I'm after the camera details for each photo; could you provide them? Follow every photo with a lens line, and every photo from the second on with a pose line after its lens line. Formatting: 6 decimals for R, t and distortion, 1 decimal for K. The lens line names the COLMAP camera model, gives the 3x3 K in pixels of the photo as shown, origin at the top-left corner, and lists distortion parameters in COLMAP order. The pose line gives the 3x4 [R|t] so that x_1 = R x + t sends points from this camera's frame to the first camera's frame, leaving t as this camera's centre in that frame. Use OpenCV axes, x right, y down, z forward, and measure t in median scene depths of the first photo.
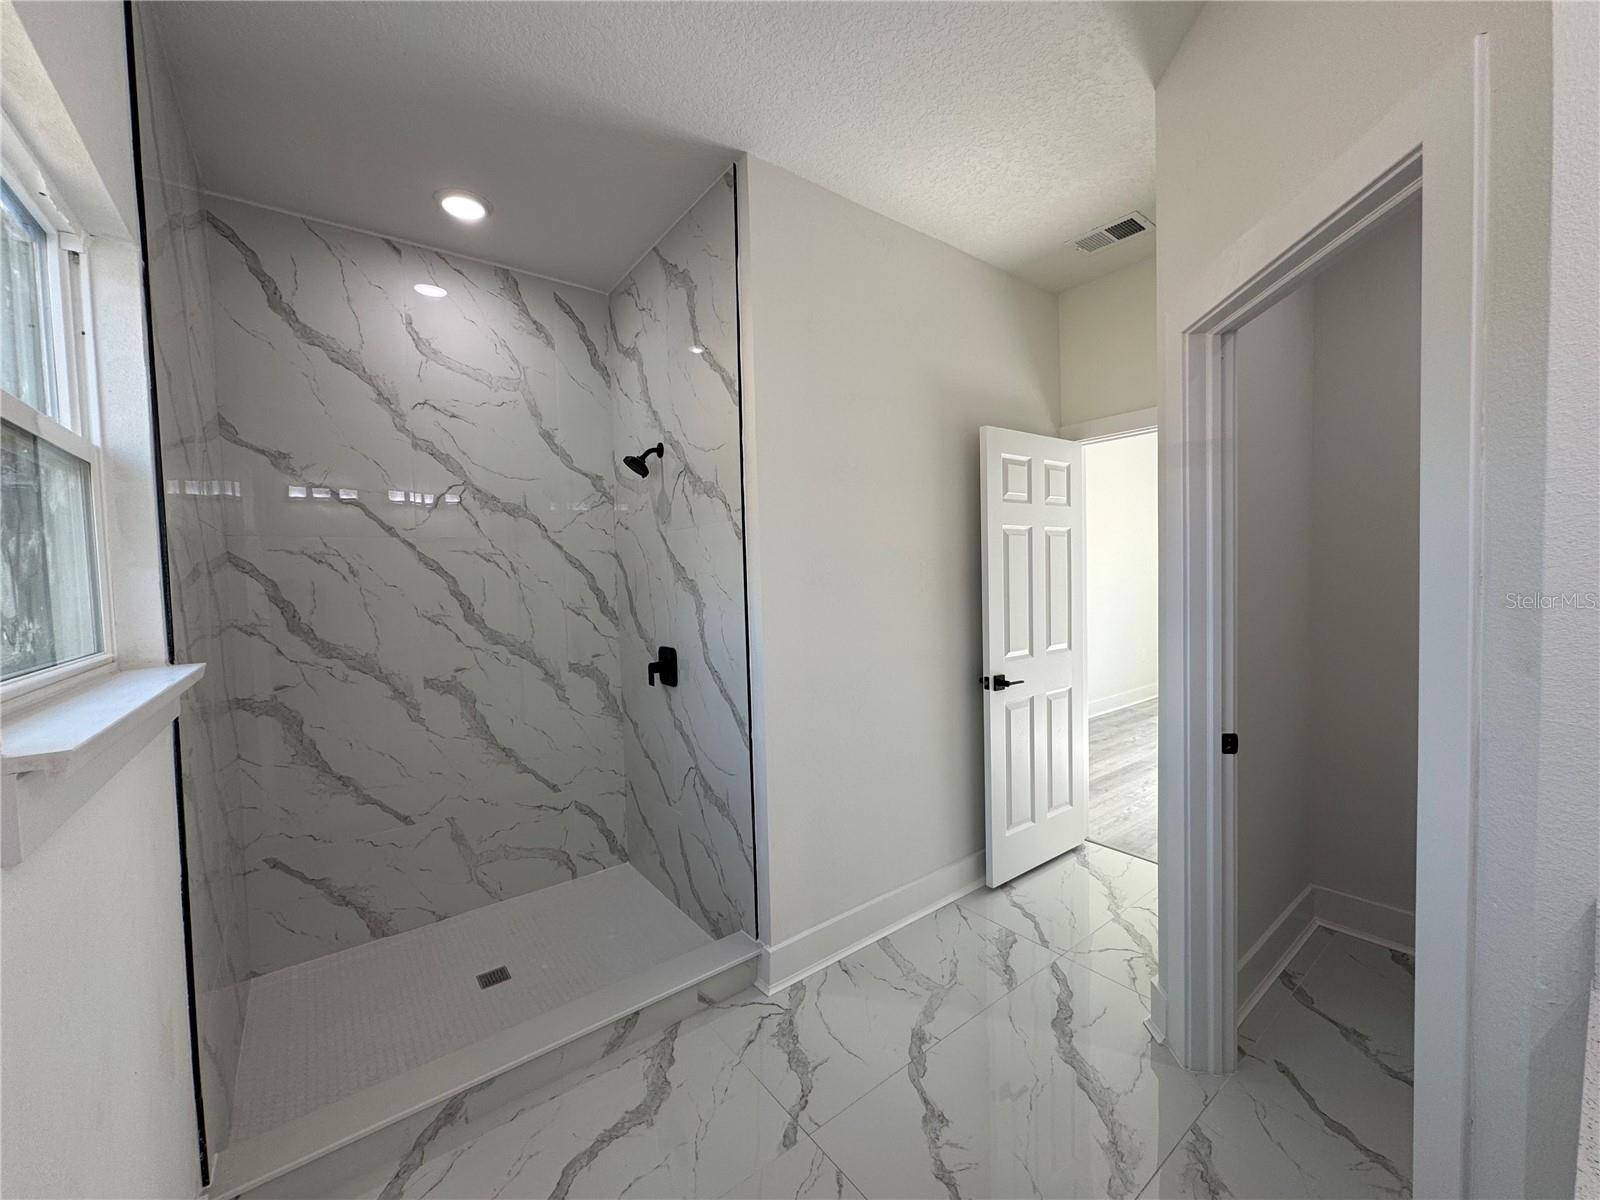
lens RADIAL K [[638.1, 0, 804.0], [0, 638.1, 598.4], [0, 0, 1]] dist [-0.001569, 0.000045]
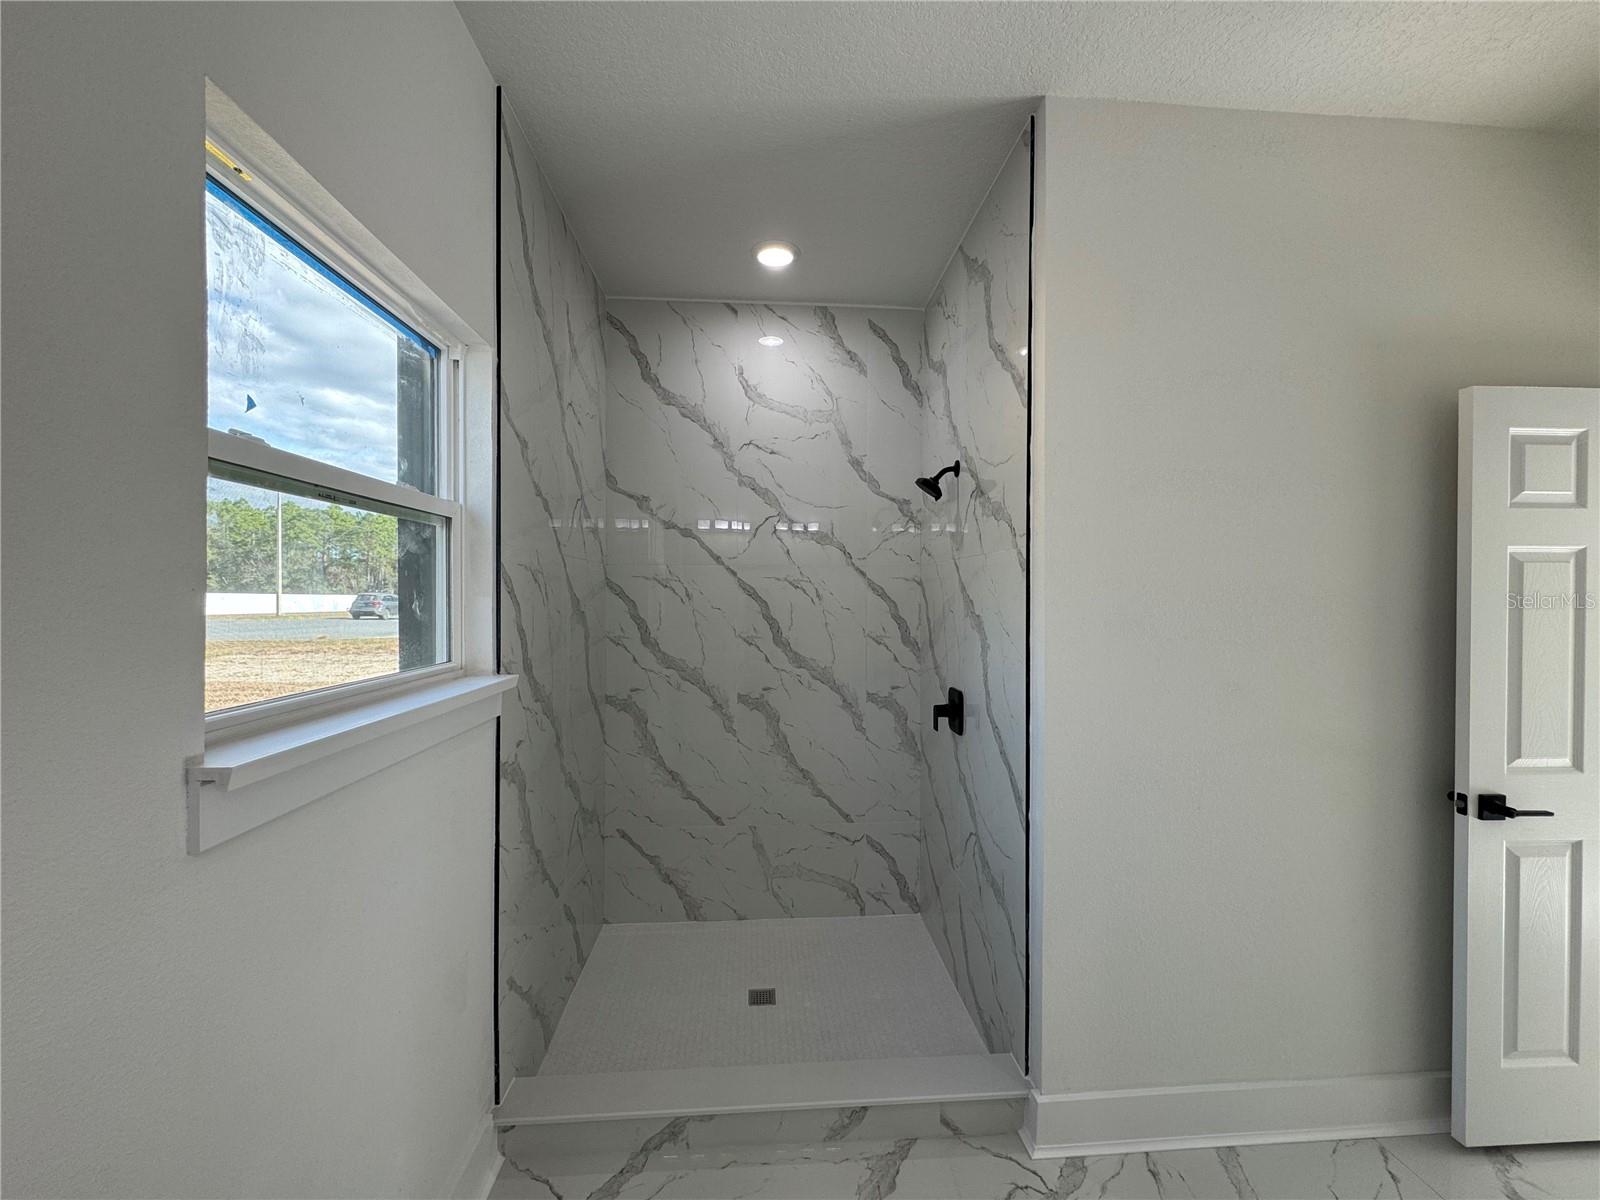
lens RADIAL K [[638.1, 0, 804.0], [0, 638.1, 598.4], [0, 0, 1]] dist [-0.001569, 0.000045]
pose [[0.831787, 0.031726, -0.554187, 0.099303], [-0.046766, 0.998821, -0.013012, -0.028543], [0.553121, 0.036740, 0.832290, 0.142262]]
